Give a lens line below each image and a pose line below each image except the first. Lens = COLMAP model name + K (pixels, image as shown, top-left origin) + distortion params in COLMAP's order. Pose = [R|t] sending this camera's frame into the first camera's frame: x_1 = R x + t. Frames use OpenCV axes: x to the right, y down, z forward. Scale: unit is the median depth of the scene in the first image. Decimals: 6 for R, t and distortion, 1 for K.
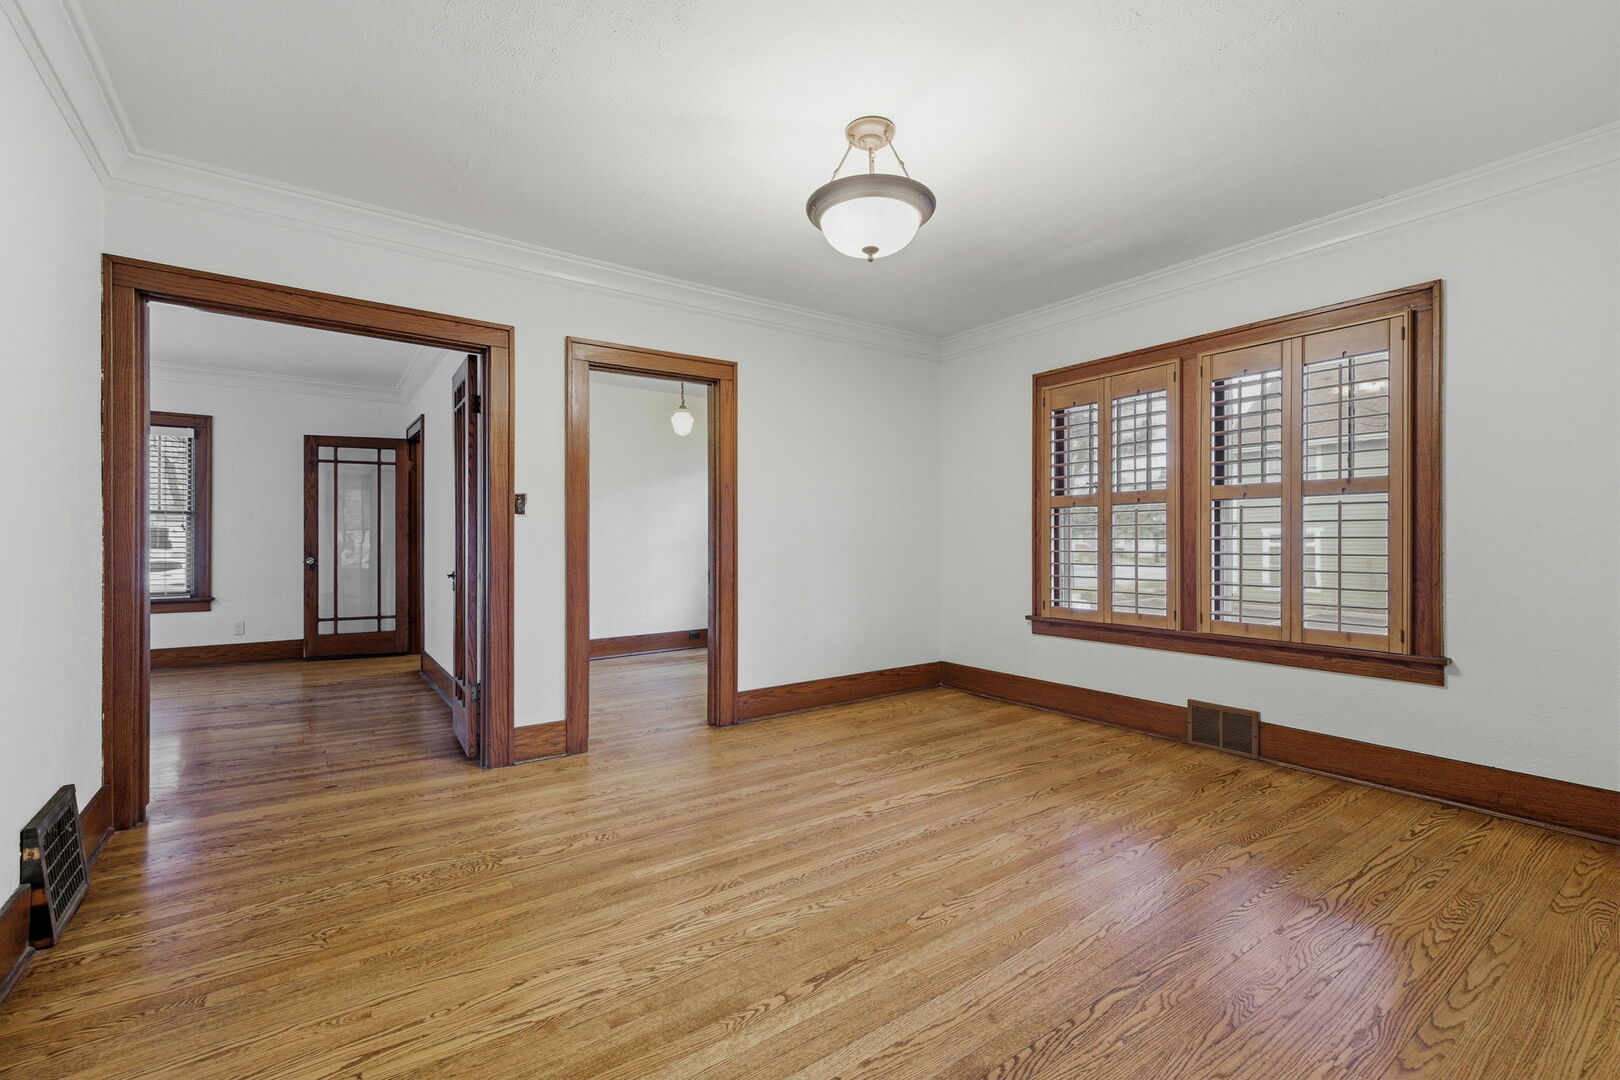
lens RADIAL K [[697.1, 0, 810.0], [0, 697.1, 540.0], [0, 0, 1]] dist [0.002637, 0.000369]
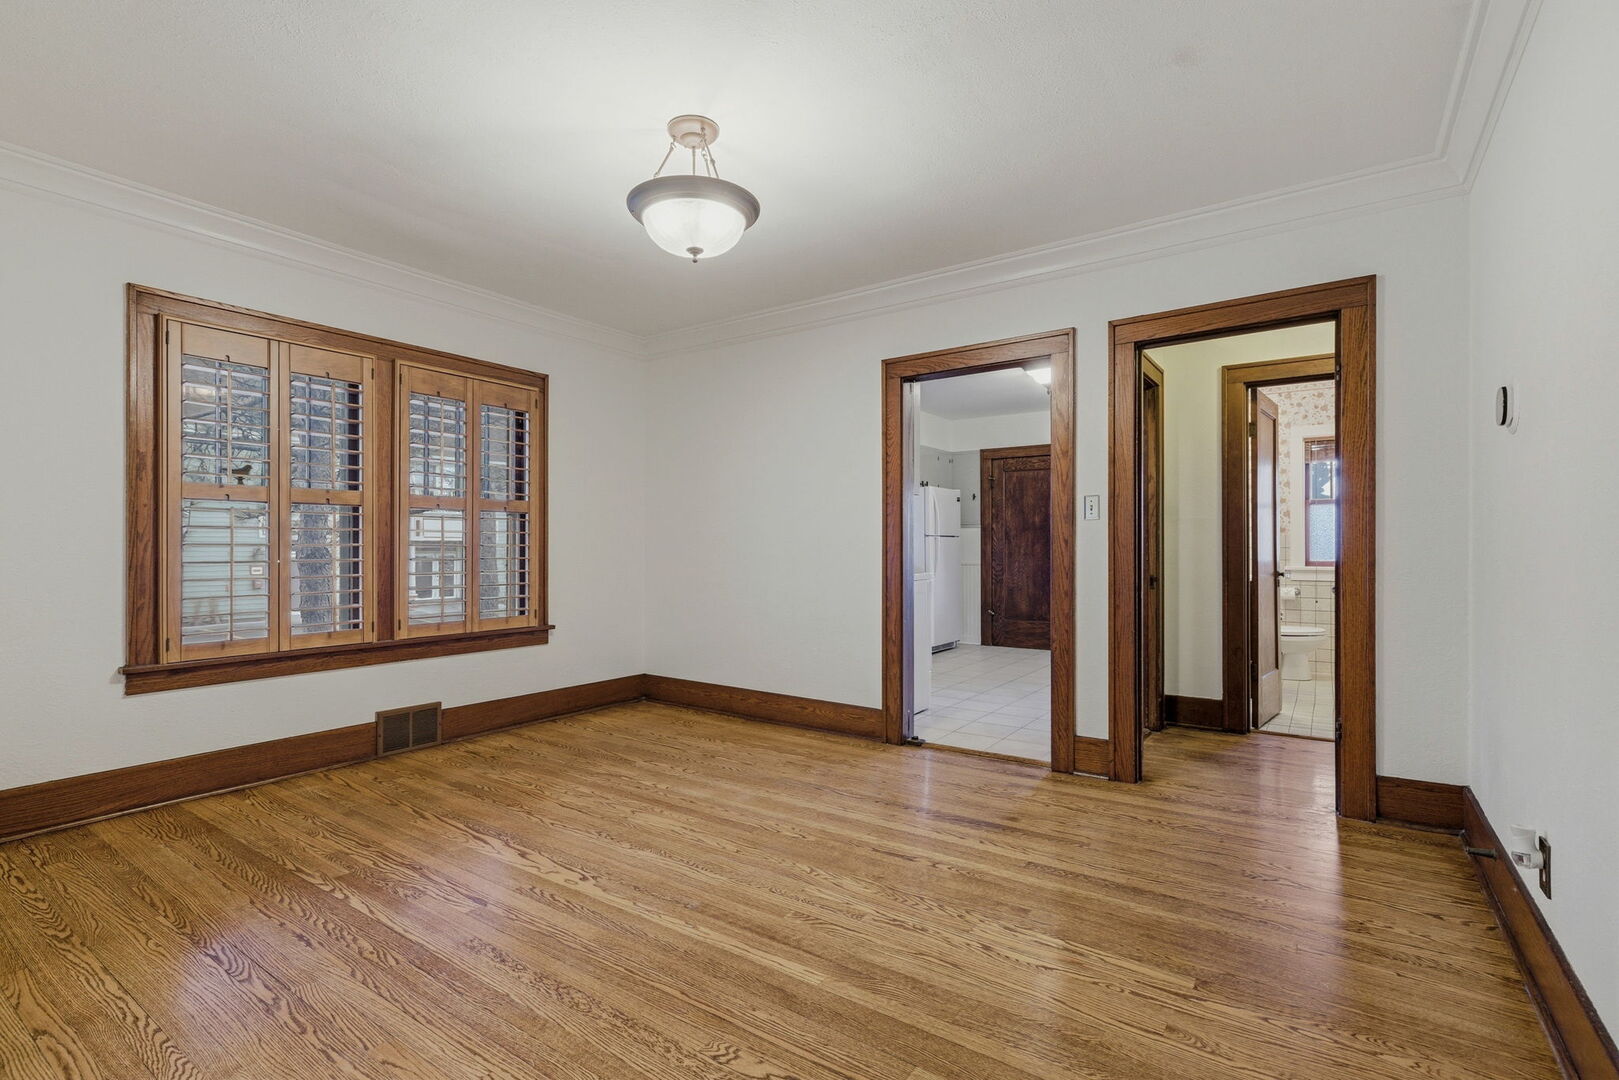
lens RADIAL K [[741.5, 0, 811.0], [0, 741.5, 562.3], [0, 0, 1]] dist [0.001168, 0.000018]
pose [[-0.328449, -0.021484, 0.944277, -0.811807], [-0.000402, 0.999744, 0.022606, -0.001332], [-0.944522, 0.007045, -0.328373, 1.022812]]
